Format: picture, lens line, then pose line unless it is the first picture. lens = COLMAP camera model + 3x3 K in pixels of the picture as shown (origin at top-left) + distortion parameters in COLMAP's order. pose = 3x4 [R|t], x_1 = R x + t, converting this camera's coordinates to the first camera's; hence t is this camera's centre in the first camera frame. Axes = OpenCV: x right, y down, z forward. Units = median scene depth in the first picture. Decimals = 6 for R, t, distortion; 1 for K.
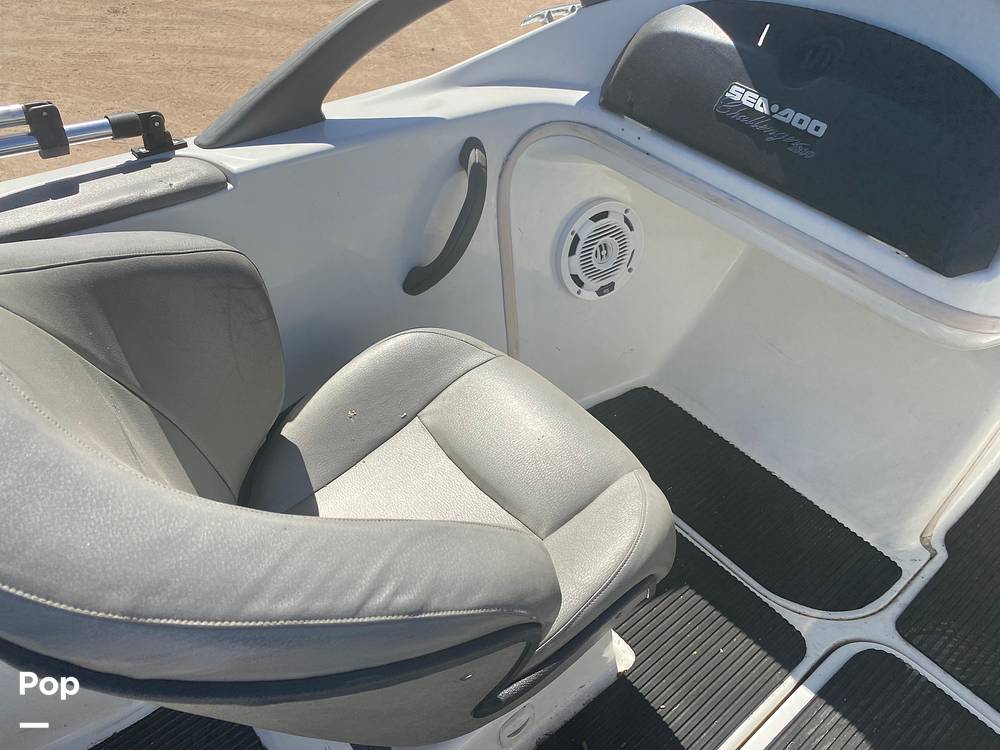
lens RADIAL K [[767.8, 0, 505.6], [0, 767.8, 369.3], [0, 0, 1]] dist [0.033865, -0.036436]
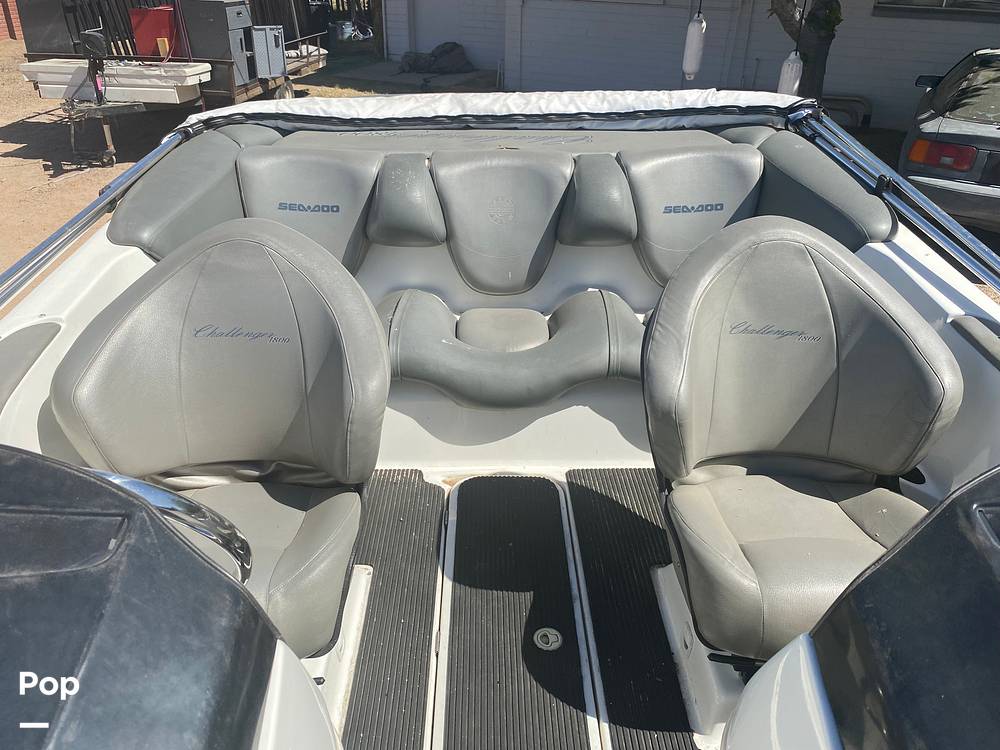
lens RADIAL K [[754.6, 0, 504.1], [0, 754.6, 373.1], [0, 0, 1]] dist [0.047520, -0.059355]
pose [[-0.624676, 0.357286, -0.694353, 1.007808], [-0.537316, 0.448554, 0.714206, -0.611569], [0.566631, 0.819235, -0.088226, 0.435744]]
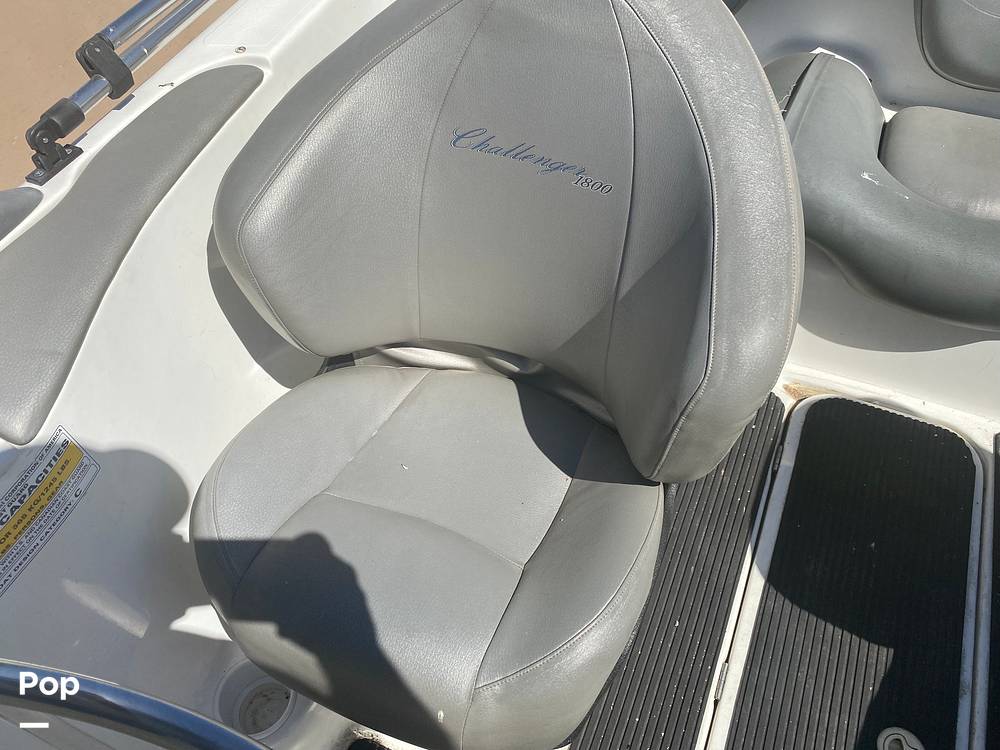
lens RADIAL K [[767.8, 0, 509.5], [0, 767.8, 374.9], [0, 0, 1]] dist [0.033865, -0.036436]
pose [[-0.893097, 0.347185, -0.286078, 0.650556], [-0.297396, 0.021491, 0.954512, -0.137181], [0.337540, 0.937551, 0.084058, 0.131069]]
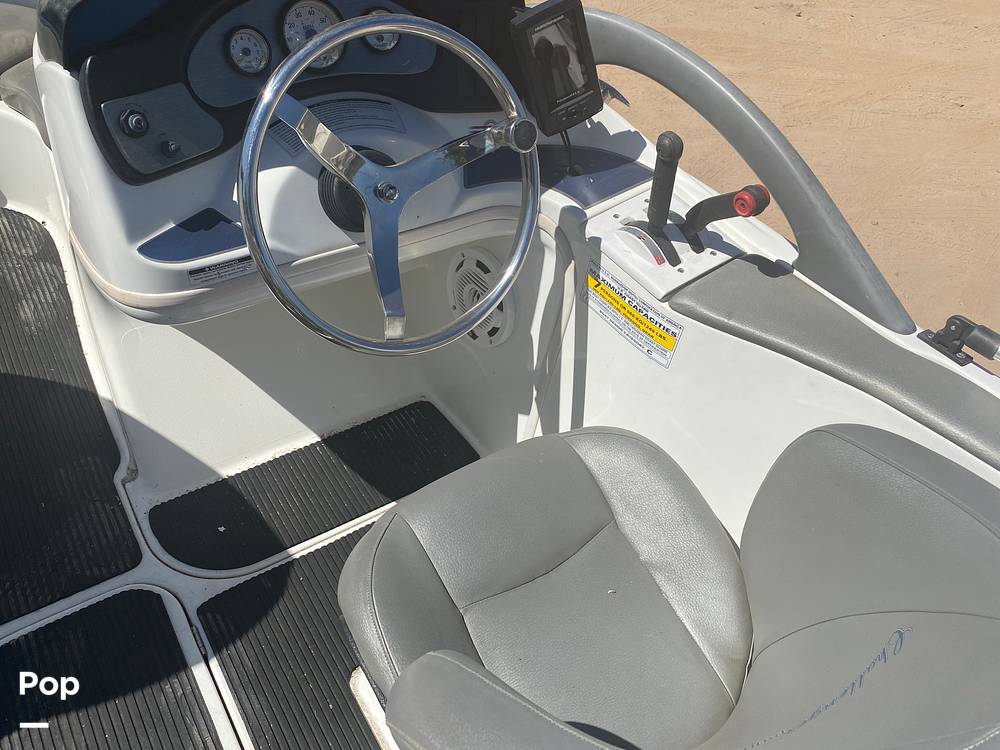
lens RADIAL K [[767.8, 0, 497.8], [0, 767.8, 371.8], [0, 0, 1]] dist [0.033865, -0.036436]
pose [[0.104420, -0.698684, 0.707769, 0.107947], [0.579574, 0.621076, 0.527597, -0.008258], [-0.808202, 0.355113, 0.469792, -0.131583]]
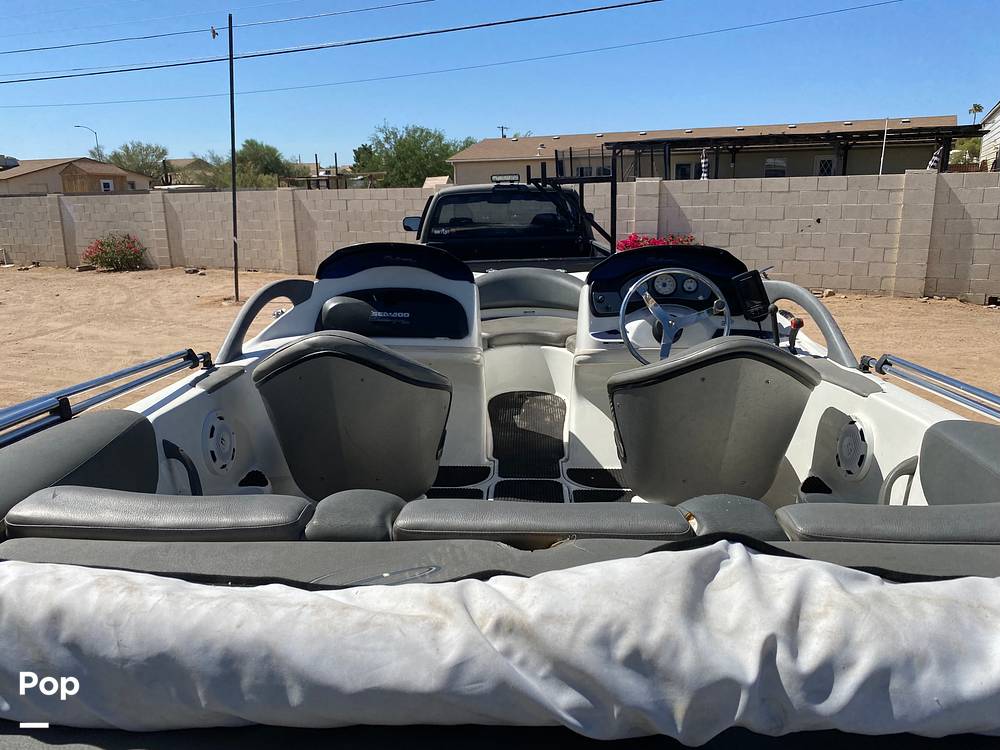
lens RADIAL K [[767.8, 0, 497.1], [0, 767.8, 364.2], [0, 0, 1]] dist [0.033865, -0.036436]
pose [[0.666213, -0.211777, 0.715060, -1.367338], [0.513763, 0.825339, -0.234229, 0.654959], [-0.540563, 0.523418, 0.658654, -0.979356]]
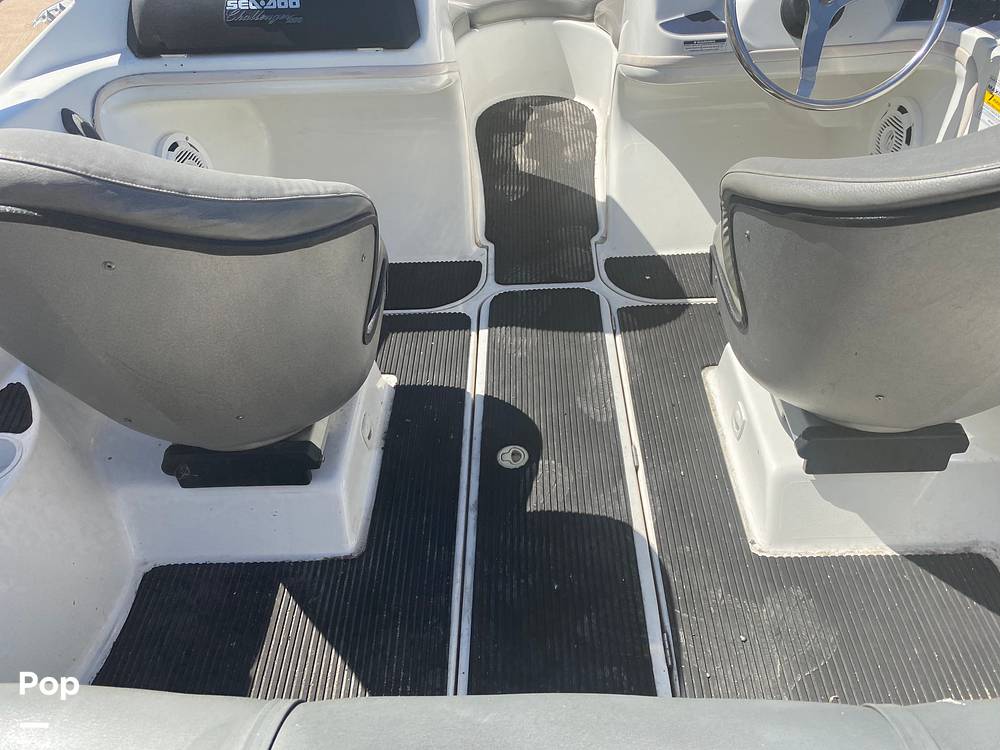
lens RADIAL K [[767.8, 0, 498.2], [0, 767.8, 375.3], [0, 0, 1]] dist [0.033865, -0.036436]
pose [[0.652164, -0.536578, 0.535505, -0.496558], [0.556518, 0.818537, 0.142424, 0.274293], [-0.514753, 0.205134, 0.832436, -0.336020]]
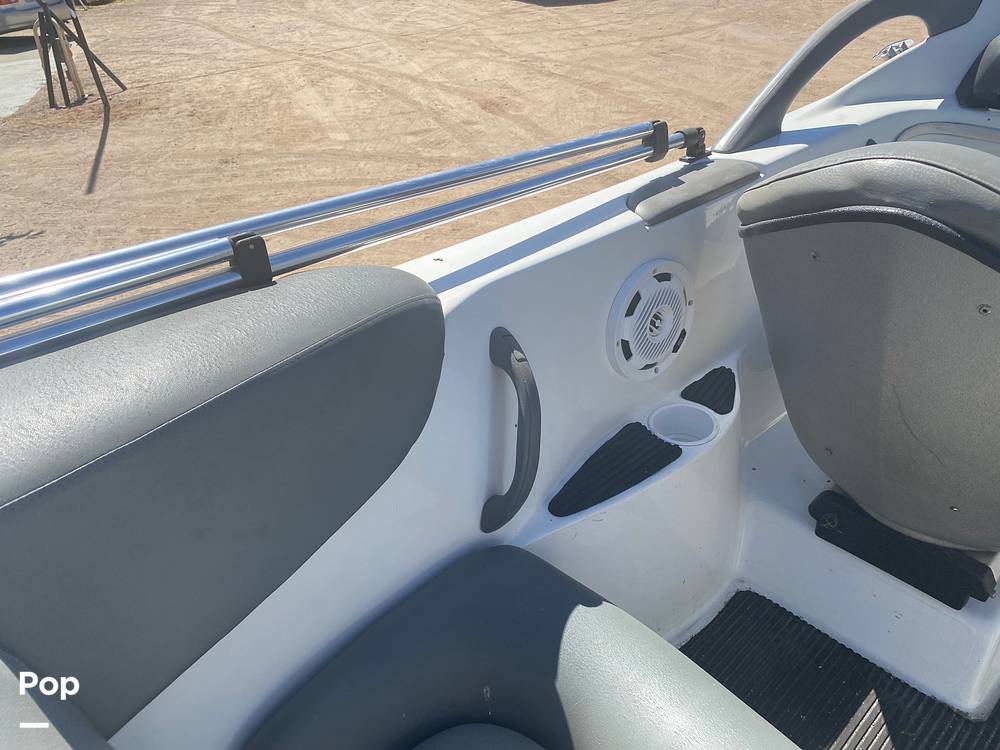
lens RADIAL K [[767.8, 0, 502.2], [0, 767.8, 371.1], [0, 0, 1]] dist [0.033865, -0.036436]
pose [[0.993878, -0.110101, -0.009181, -0.683177], [0.107571, 0.983286, -0.146891, 0.198400], [0.025200, 0.145004, 0.989110, -0.221971]]
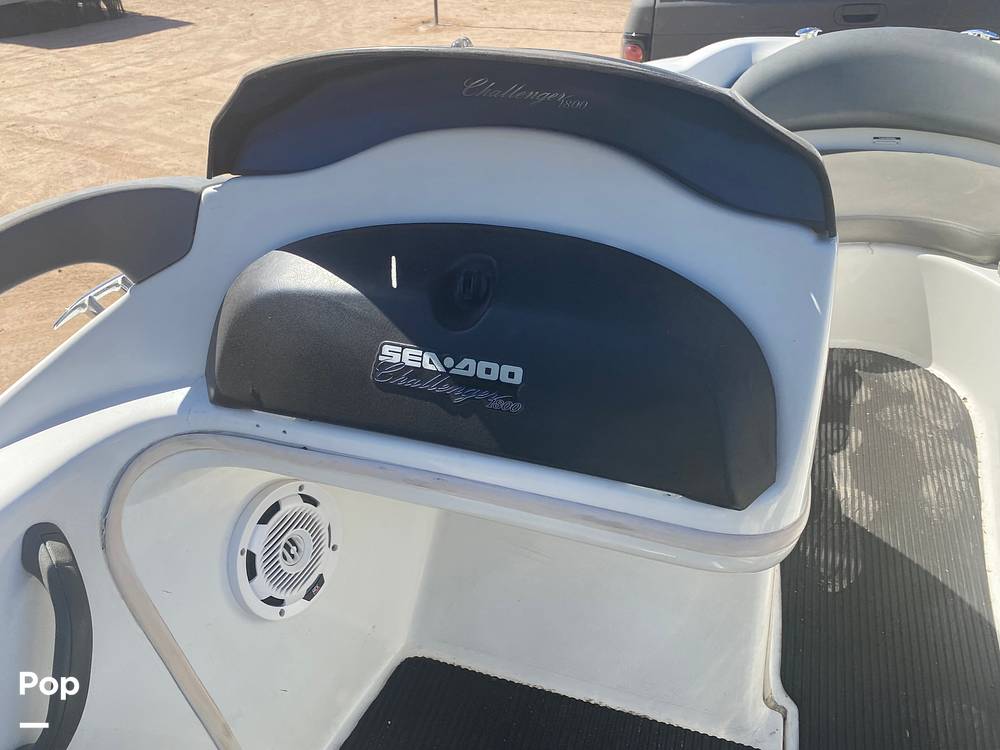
lens RADIAL K [[767.8, 0, 501.8], [0, 767.8, 372.2], [0, 0, 1]] dist [0.033865, -0.036436]
pose [[0.848856, -0.353997, 0.392592, 0.080796], [0.404125, 0.913322, -0.050257, -0.229930], [-0.340772, 0.201318, 0.918338, 0.251652]]
